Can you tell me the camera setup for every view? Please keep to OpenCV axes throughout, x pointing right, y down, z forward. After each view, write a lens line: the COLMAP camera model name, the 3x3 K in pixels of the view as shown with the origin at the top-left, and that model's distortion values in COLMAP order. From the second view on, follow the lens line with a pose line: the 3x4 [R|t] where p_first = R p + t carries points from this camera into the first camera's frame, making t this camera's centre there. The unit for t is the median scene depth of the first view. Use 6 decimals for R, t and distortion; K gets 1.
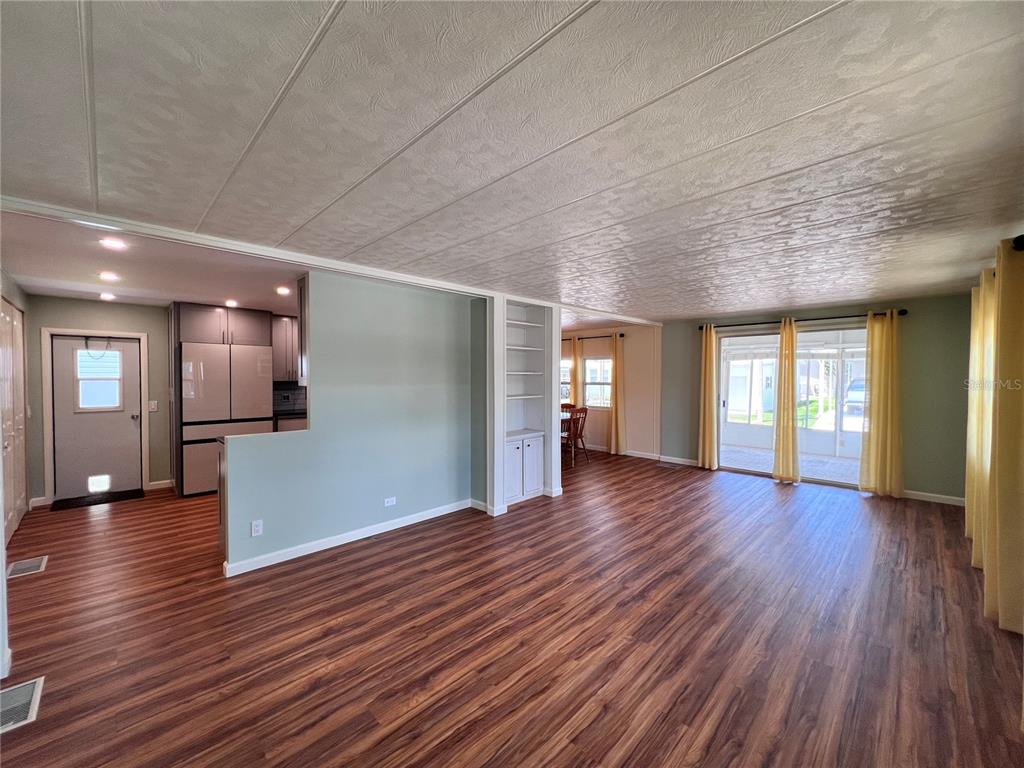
lens RADIAL K [[409.3, 0, 513.5], [0, 409.3, 383.4], [0, 0, 1]] dist [-0.002217, -0.000437]
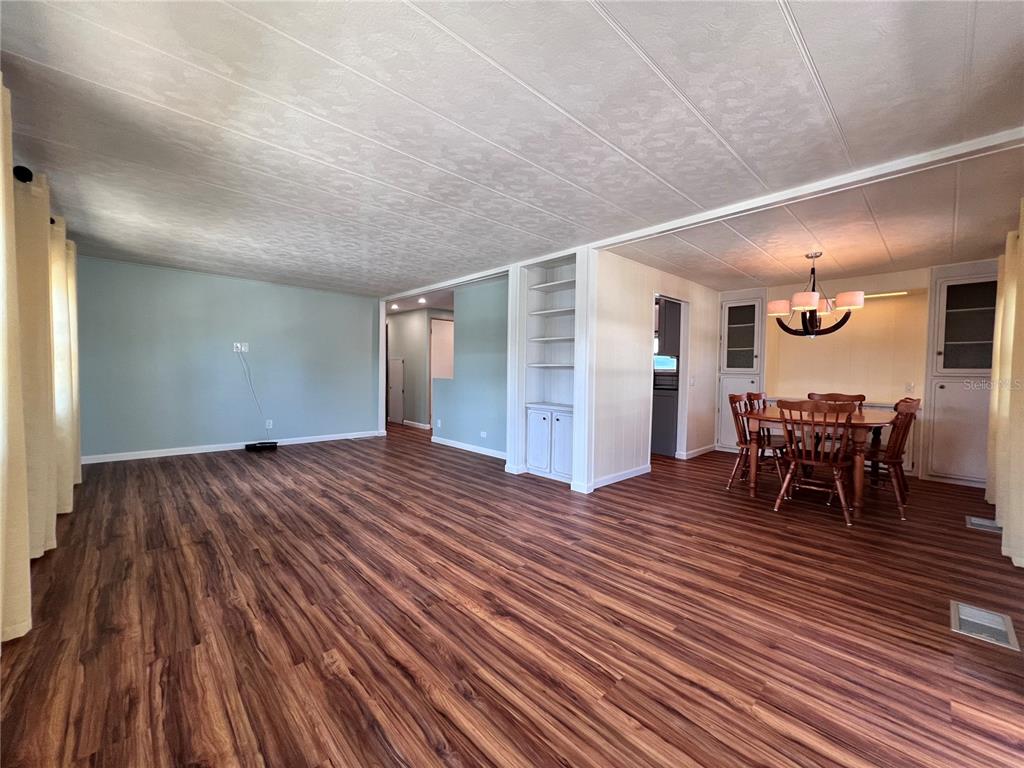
lens RADIAL K [[409.3, 0, 513.9], [0, 409.3, 384.2], [0, 0, 1]] dist [-0.002217, -0.000437]
pose [[-0.025611, 0.033475, -0.999111, 0.931187], [-0.034075, 0.998829, 0.034339, 0.049121], [0.999091, 0.034924, -0.024441, 0.936913]]
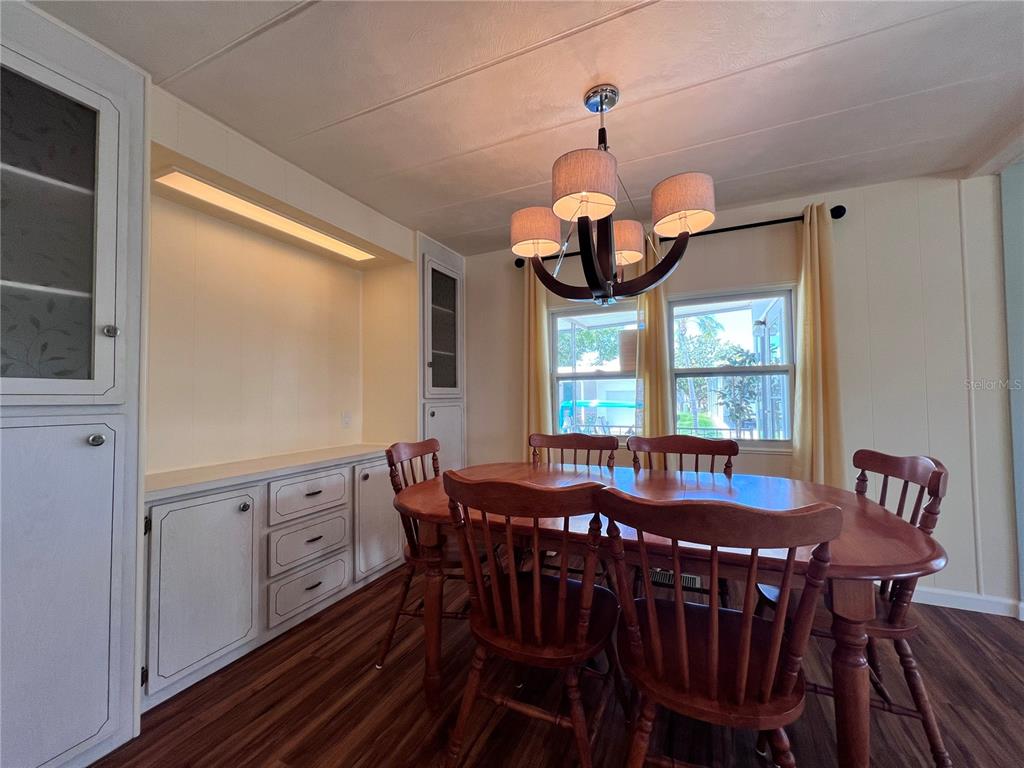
lens RADIAL K [[409.3, 0, 514.0], [0, 409.3, 386.5], [0, 0, 1]] dist [-0.002217, -0.000437]
pose [[0.936419, -0.001512, 0.350880, -0.124142], [0.019555, 0.998661, -0.047886, 0.042651], [-0.350338, 0.051703, 0.935195, 1.252738]]
